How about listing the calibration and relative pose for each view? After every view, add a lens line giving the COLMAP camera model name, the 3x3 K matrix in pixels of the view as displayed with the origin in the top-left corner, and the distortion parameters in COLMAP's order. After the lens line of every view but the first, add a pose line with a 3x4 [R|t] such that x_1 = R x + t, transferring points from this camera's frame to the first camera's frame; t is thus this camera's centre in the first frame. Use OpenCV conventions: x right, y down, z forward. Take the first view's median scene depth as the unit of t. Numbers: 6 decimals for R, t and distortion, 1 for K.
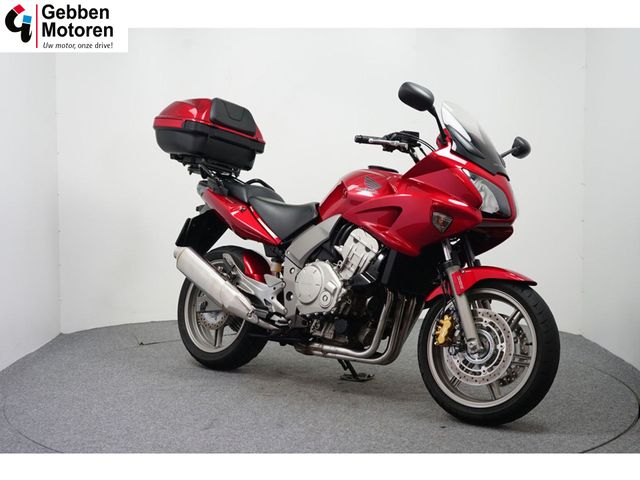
lens RADIAL K [[928.3, 0, 320.0], [0, 928.3, 240.0], [0, 0, 1]] dist [-0.000095, -0.023747]
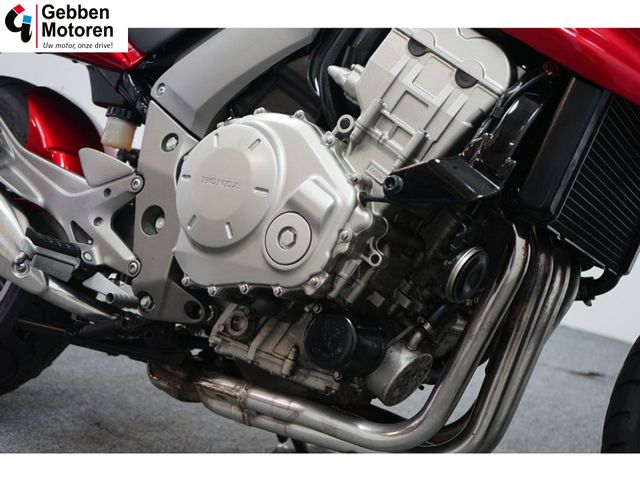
lens RADIAL K [[898.6, 0, 320.0], [0, 898.6, 240.0], [0, 0, 1]] dist [-0.024767, -0.024431]
pose [[0.976547, 0.108442, 0.186003, -0.033470], [-0.117016, 0.992487, 0.035720, 0.049665], [-0.180732, -0.056648, 0.981900, 0.689170]]
